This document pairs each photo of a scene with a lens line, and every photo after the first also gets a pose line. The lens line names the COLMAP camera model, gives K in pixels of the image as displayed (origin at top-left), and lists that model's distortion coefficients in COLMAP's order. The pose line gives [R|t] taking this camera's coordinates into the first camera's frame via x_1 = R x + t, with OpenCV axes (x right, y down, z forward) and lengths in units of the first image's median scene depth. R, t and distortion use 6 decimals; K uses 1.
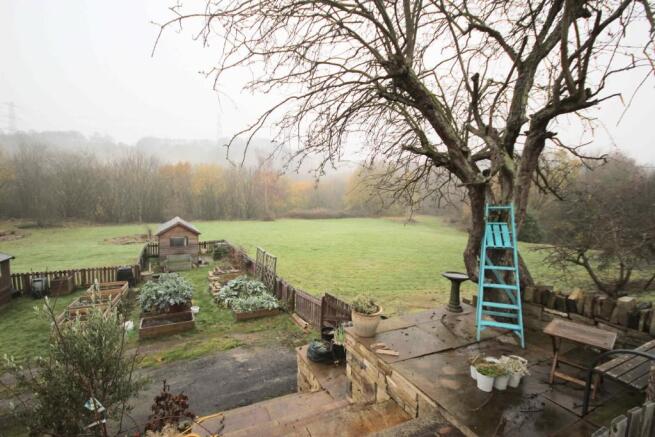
lens RADIAL K [[307.3, 0, 327.5], [0, 307.3, 218.5], [0, 0, 1]] dist [0.000930, -0.000214]
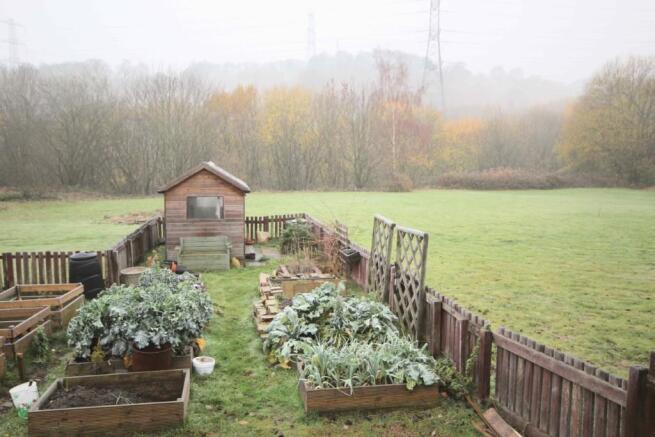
lens RADIAL K [[578.2, 0, 327.5], [0, 578.2, 218.5], [0, 0, 1]] dist [-0.001485, 0.008681]
pose [[0.952555, 0.015562, -0.303968, -0.058250], [-0.005008, 0.999358, 0.035469, 0.065516], [0.304325, -0.032264, 0.952022, 0.266666]]
